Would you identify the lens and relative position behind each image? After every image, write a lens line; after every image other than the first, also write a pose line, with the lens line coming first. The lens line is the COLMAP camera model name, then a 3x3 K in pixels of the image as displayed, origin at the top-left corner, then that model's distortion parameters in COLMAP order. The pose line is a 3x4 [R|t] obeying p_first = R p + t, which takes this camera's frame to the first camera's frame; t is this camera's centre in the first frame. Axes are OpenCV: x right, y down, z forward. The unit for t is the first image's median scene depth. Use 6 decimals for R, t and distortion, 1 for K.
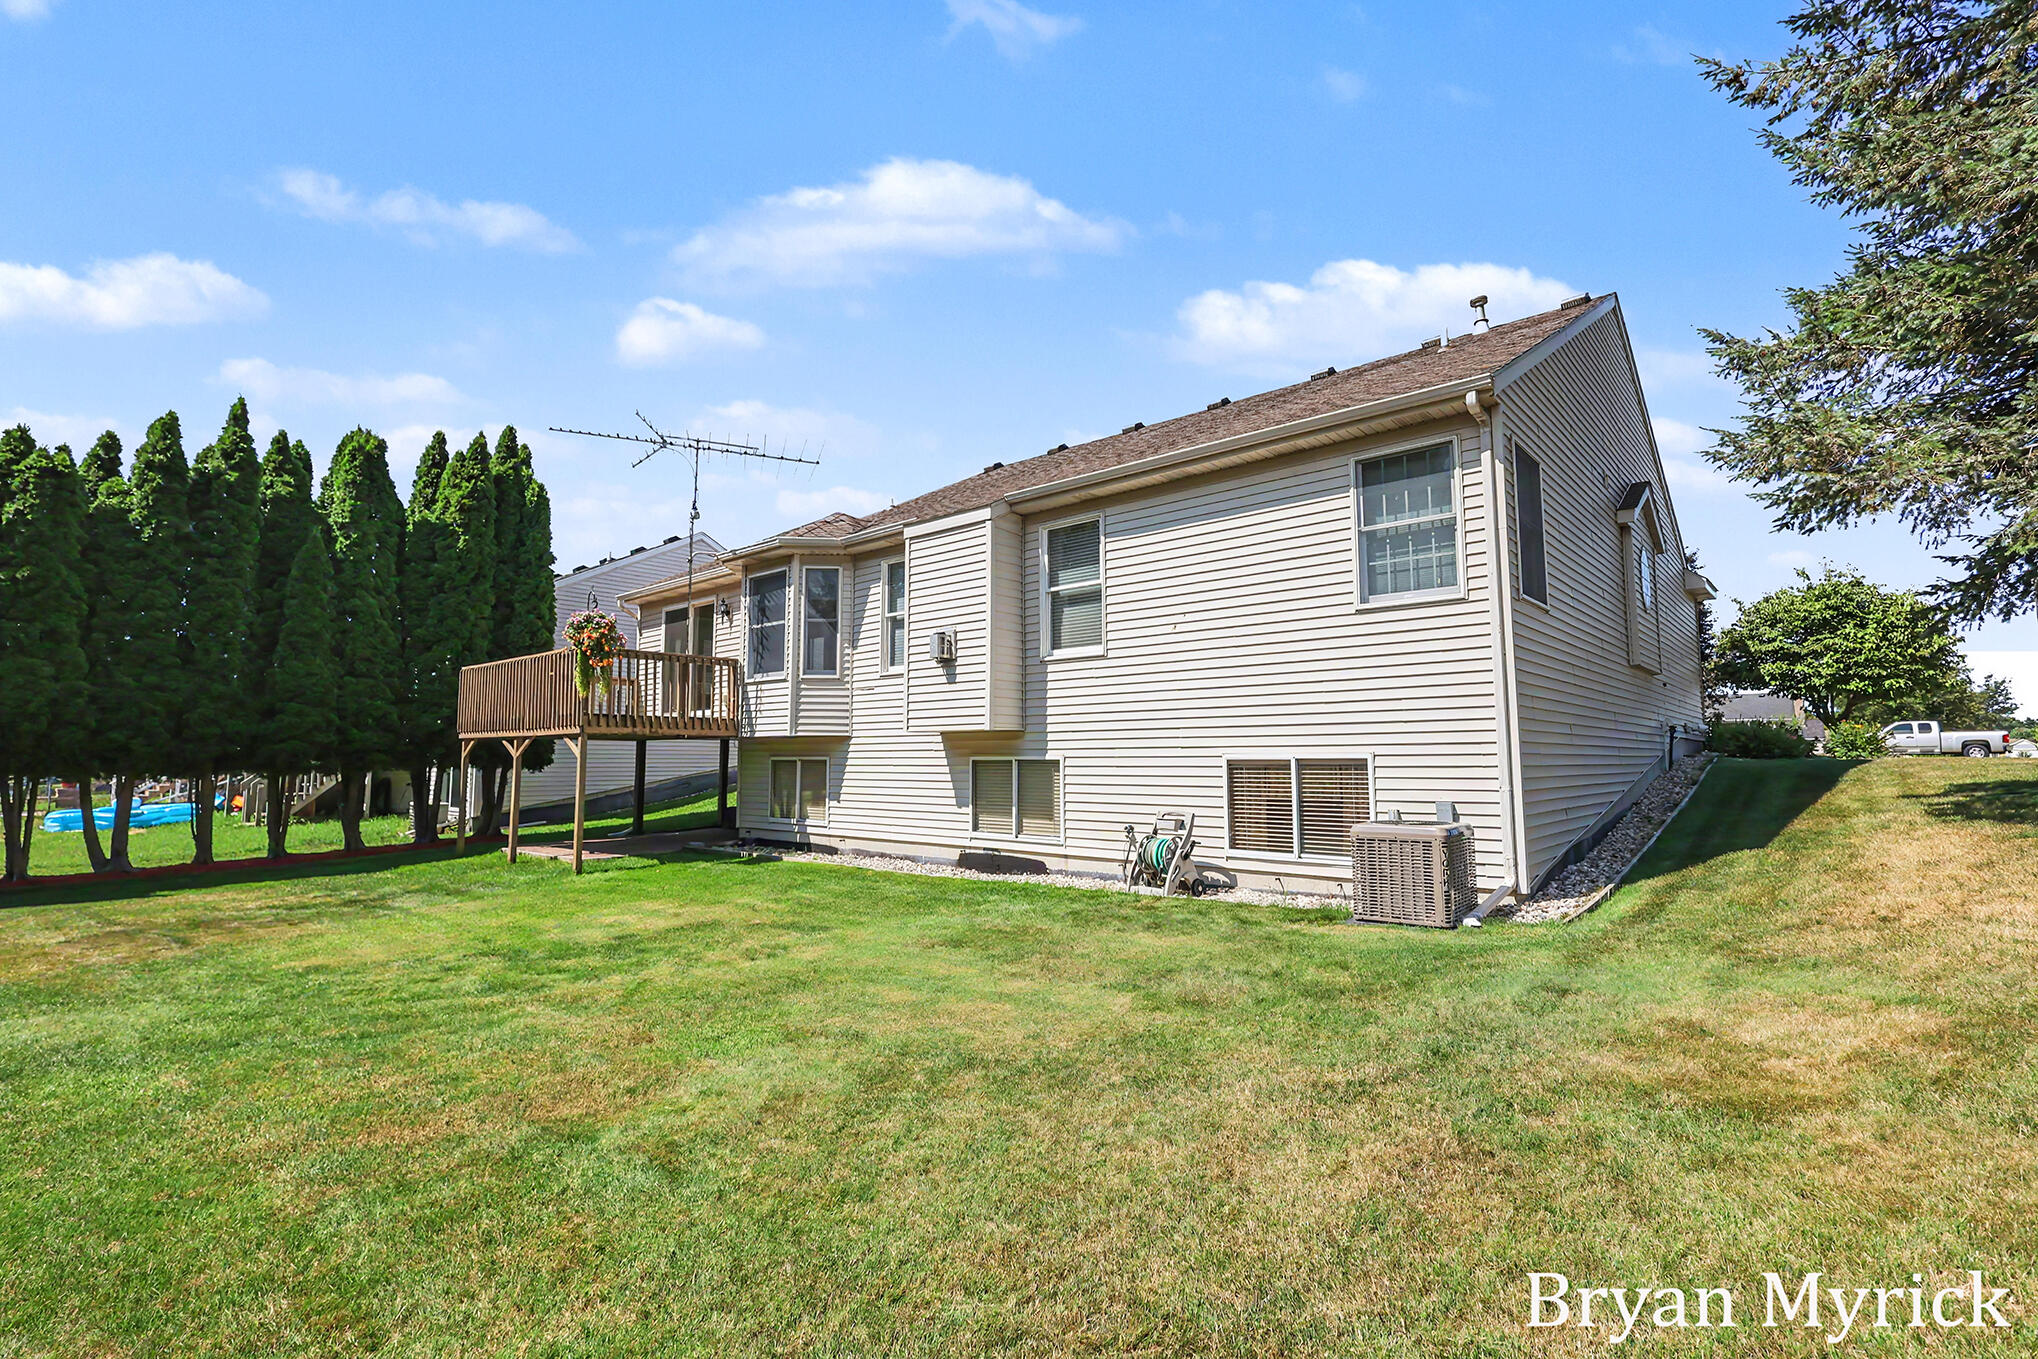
lens RADIAL K [[947.5, 0, 1018.3], [0, 947.5, 663.5], [0, 0, 1]] dist [-0.005655, 0.000595]
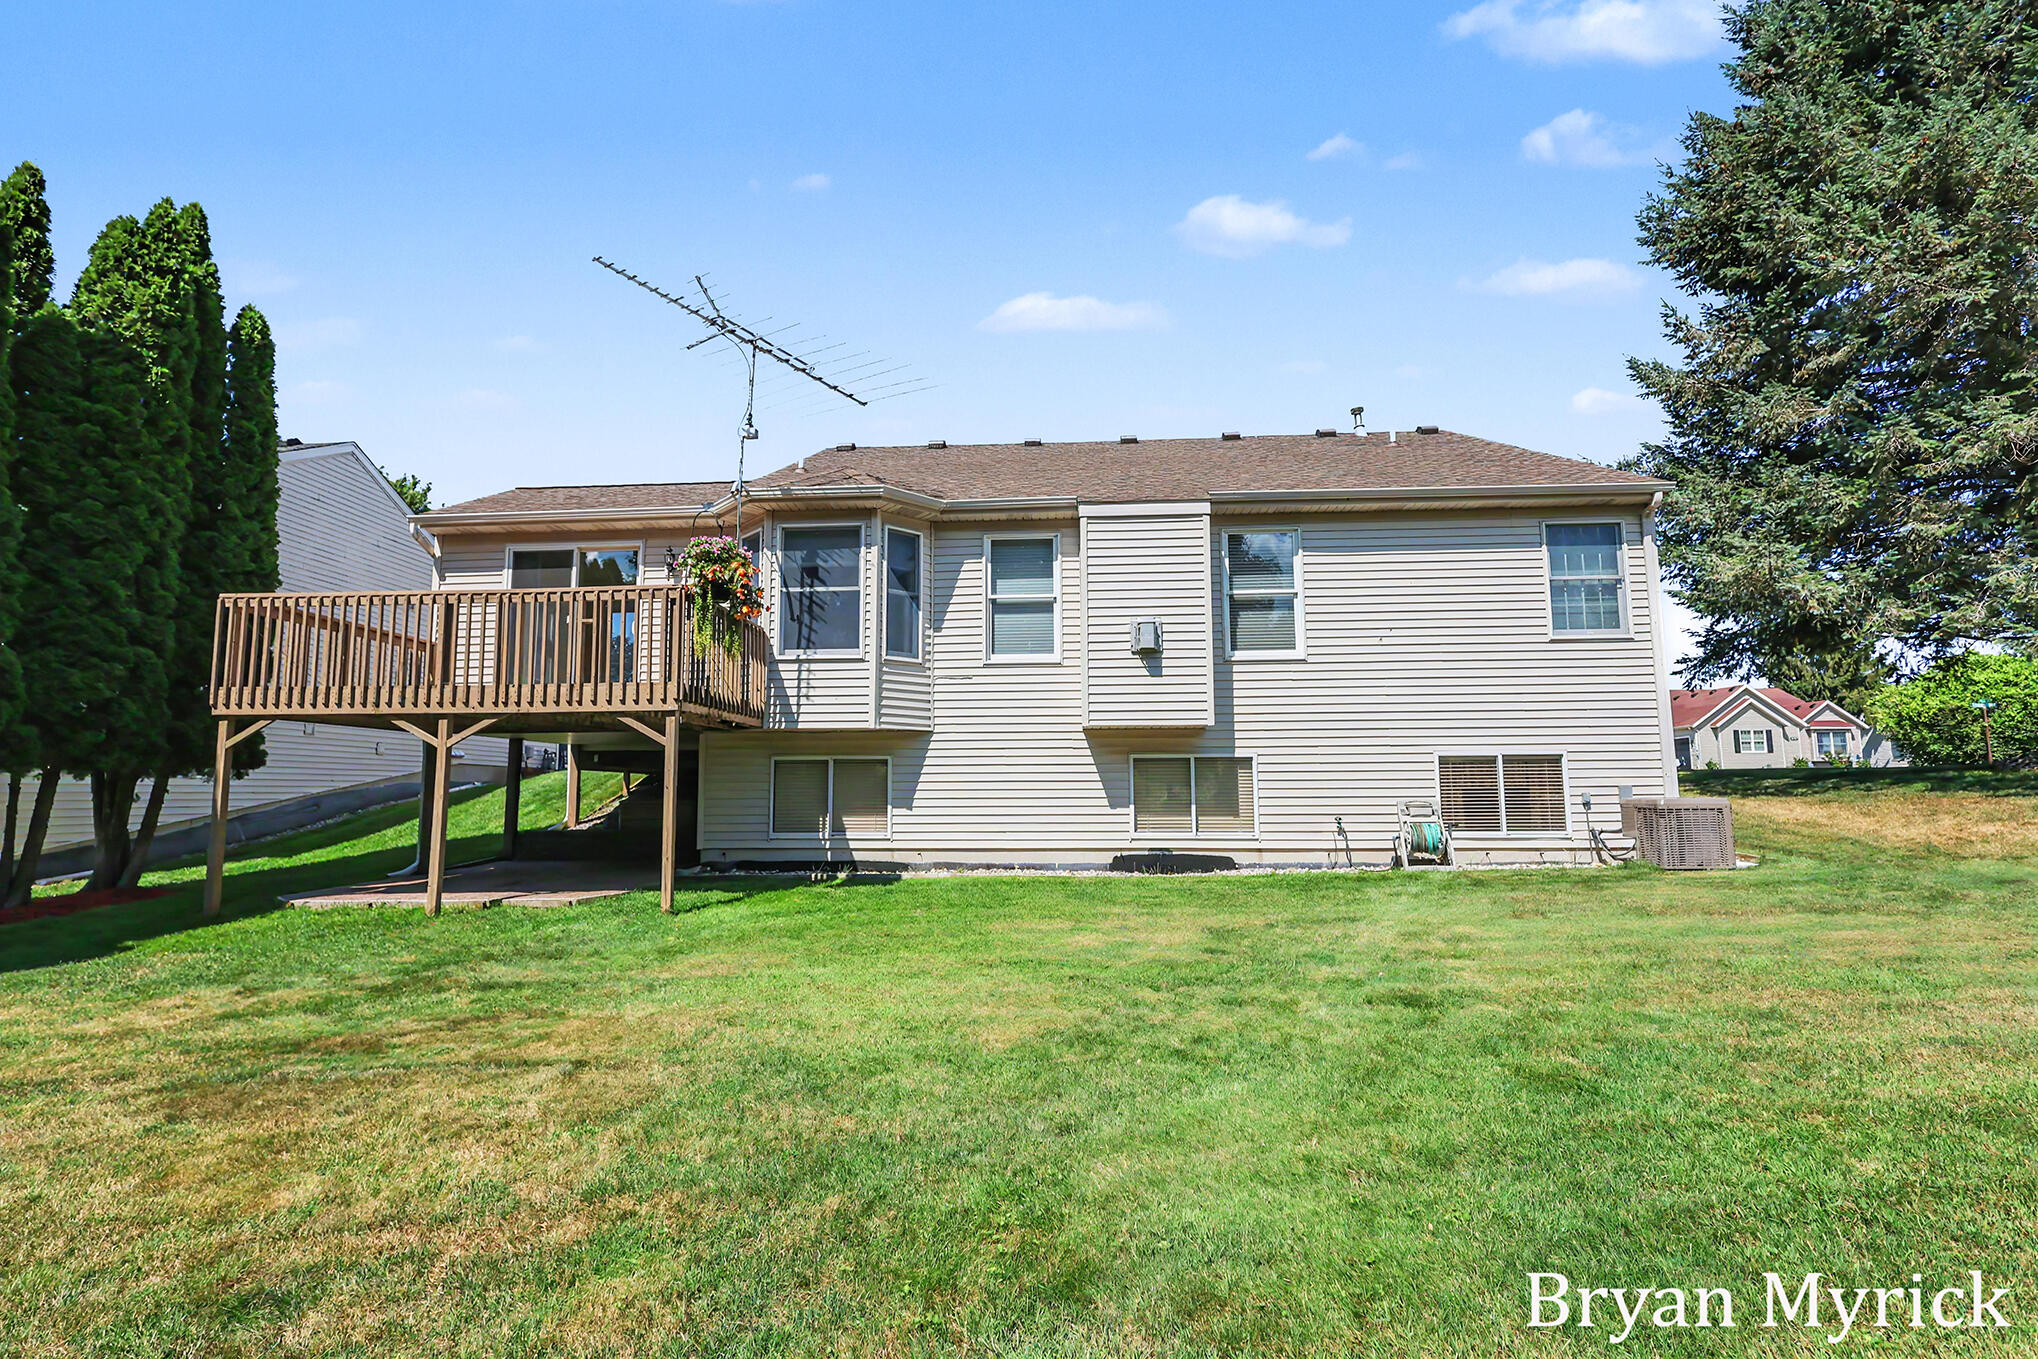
lens RADIAL K [[947.5, 0, 1020.0], [0, 947.5, 698.4], [0, 0, 1]] dist [-0.005655, 0.000595]
pose [[0.788519, 0.062831, 0.611792, -0.735111], [-0.059724, 0.997889, -0.025506, 0.073358], [-0.612103, -0.016427, 0.790607, 0.313716]]
